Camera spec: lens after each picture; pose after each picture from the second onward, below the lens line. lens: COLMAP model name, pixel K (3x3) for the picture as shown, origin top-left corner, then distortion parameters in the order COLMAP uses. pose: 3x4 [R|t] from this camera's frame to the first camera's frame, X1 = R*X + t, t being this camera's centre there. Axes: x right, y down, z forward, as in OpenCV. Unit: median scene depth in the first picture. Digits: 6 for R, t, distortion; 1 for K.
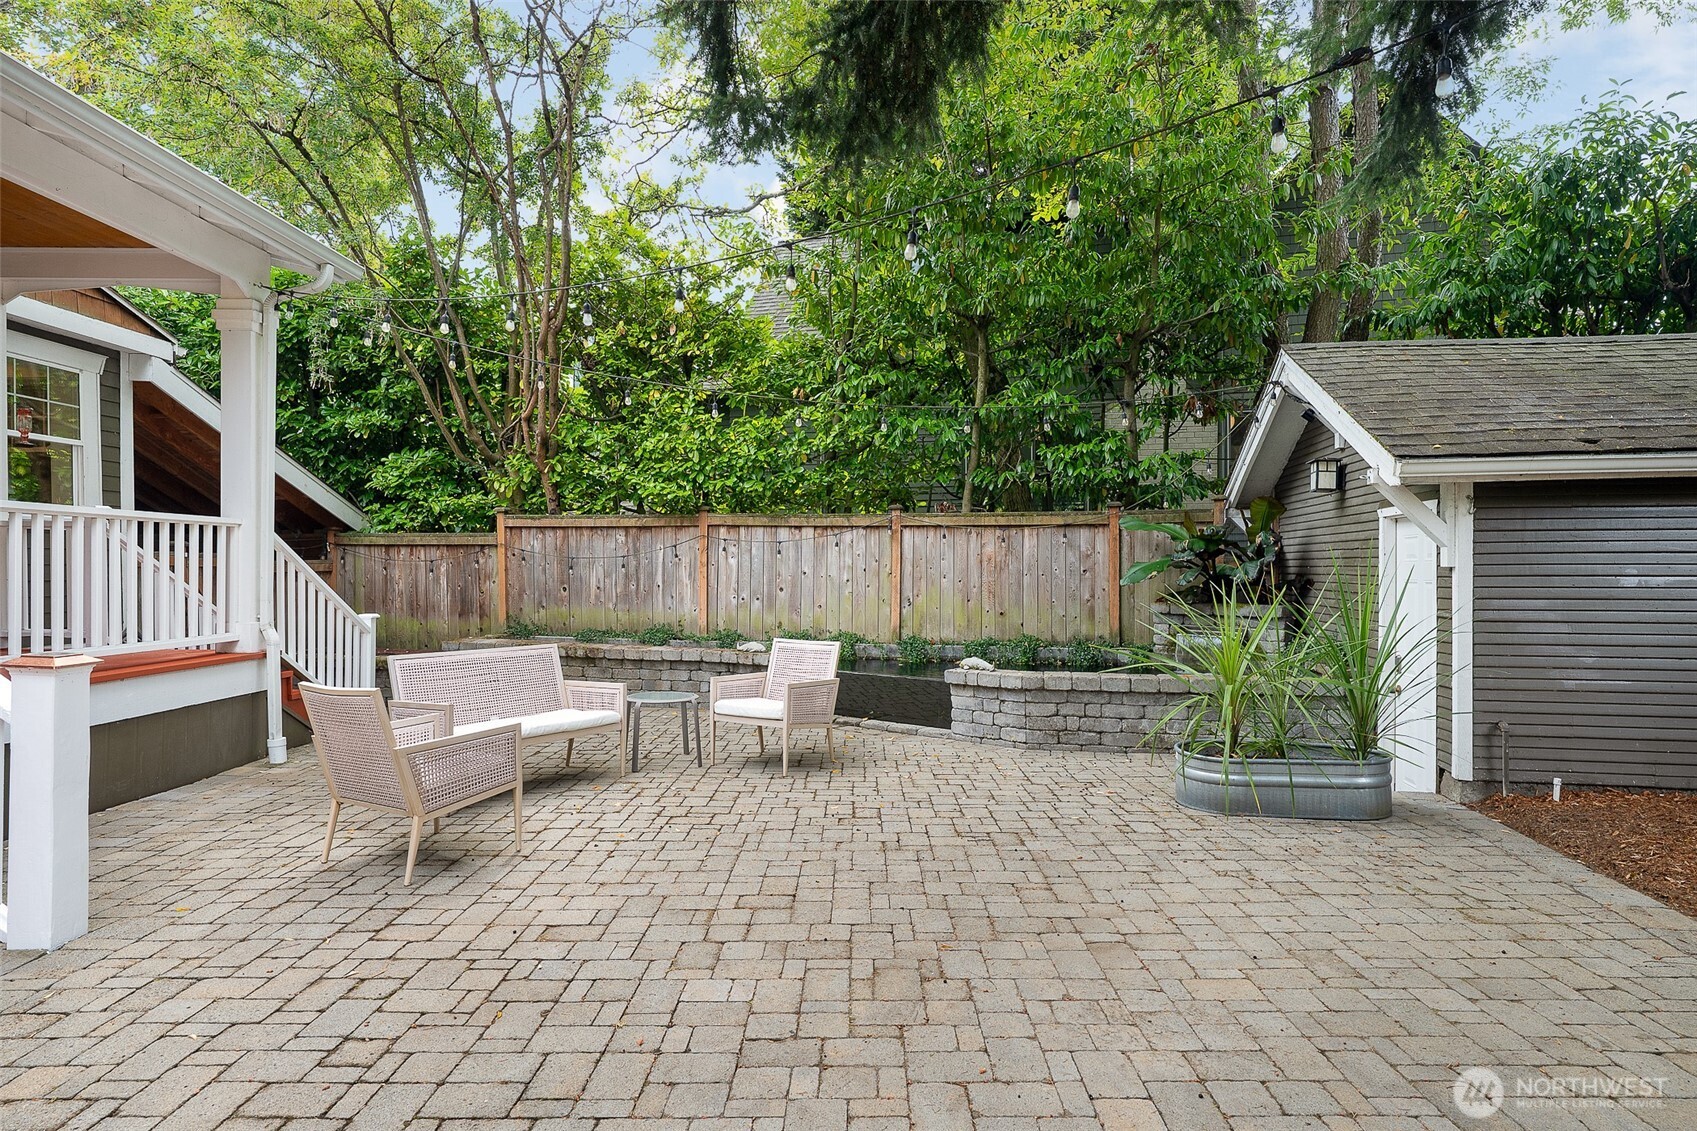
lens RADIAL K [[943.4, 0, 847.2], [0, 943.4, 580.3], [0, 0, 1]] dist [0.001319, -0.000196]
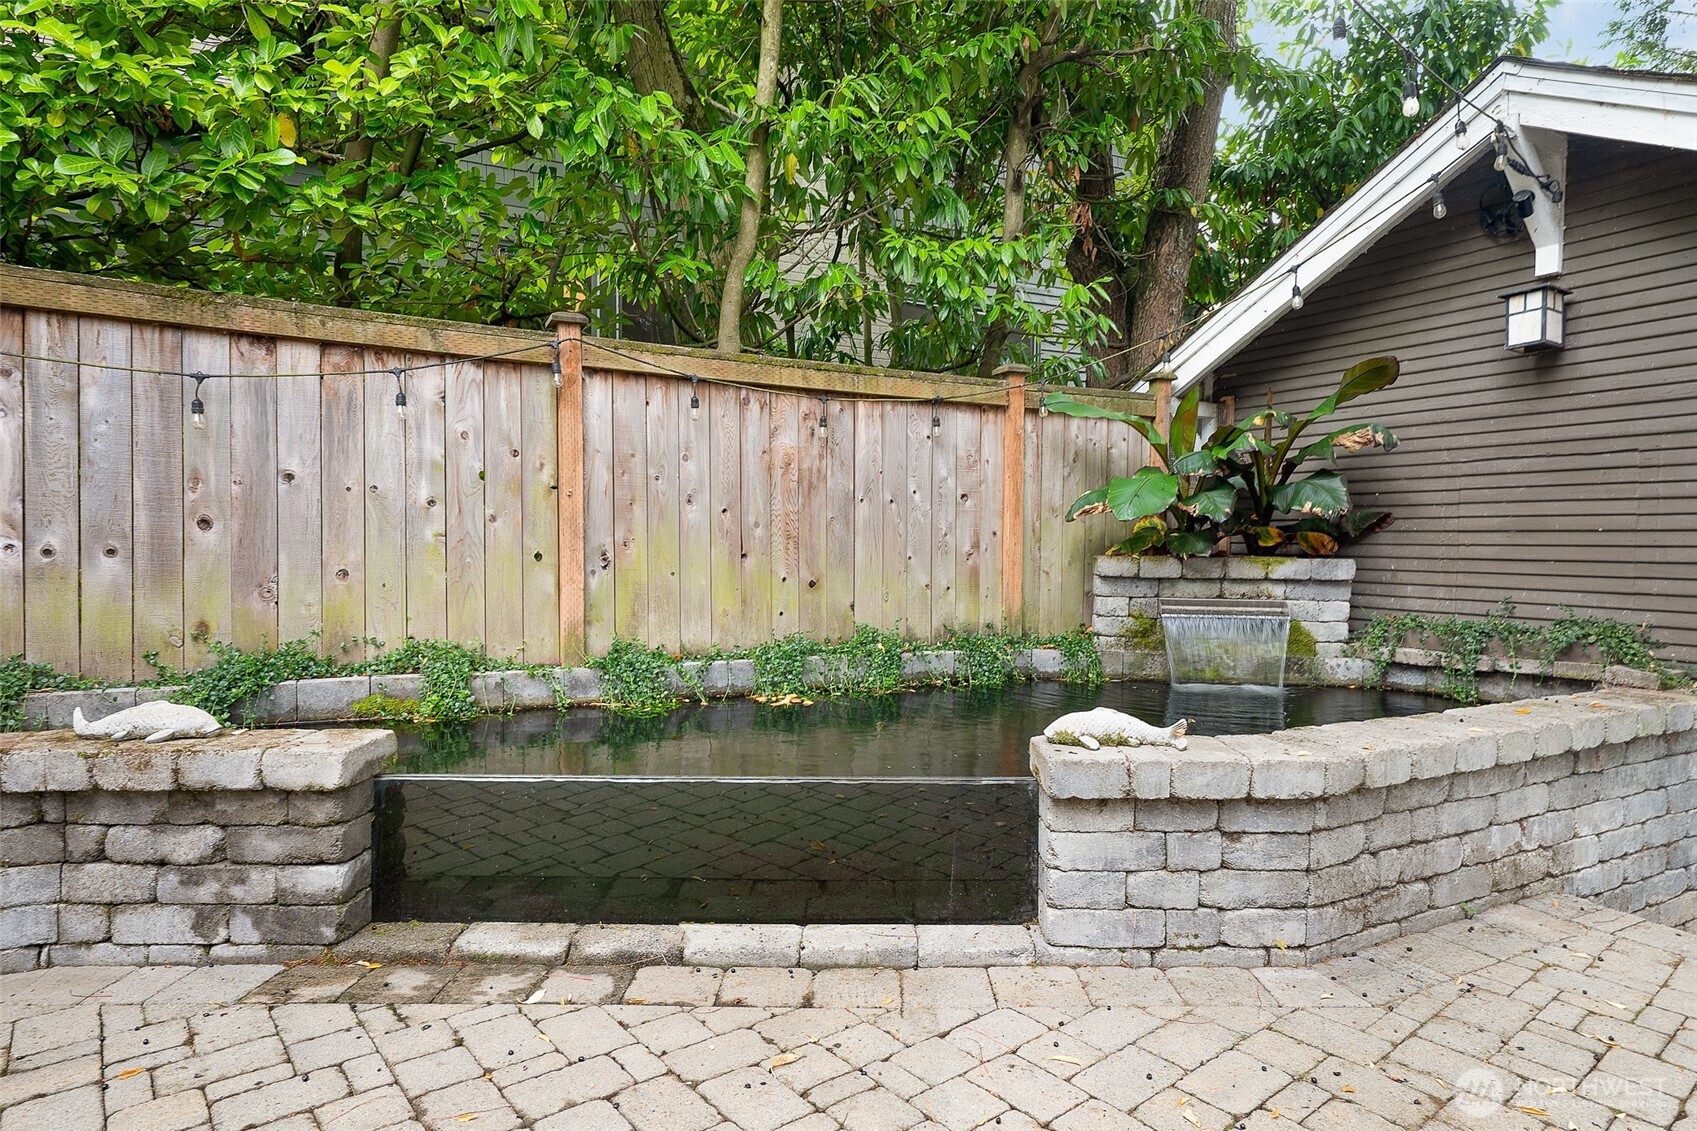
lens RADIAL K [[943.4, 0, 847.2], [0, 943.4, 580.3], [0, 0, 1]] dist [0.001319, -0.000196]
pose [[0.754138, -0.015076, 0.656543, -0.122971], [-0.002787, 0.999654, 0.026156, 0.021334], [-0.656710, -0.021555, 0.753835, 0.637224]]
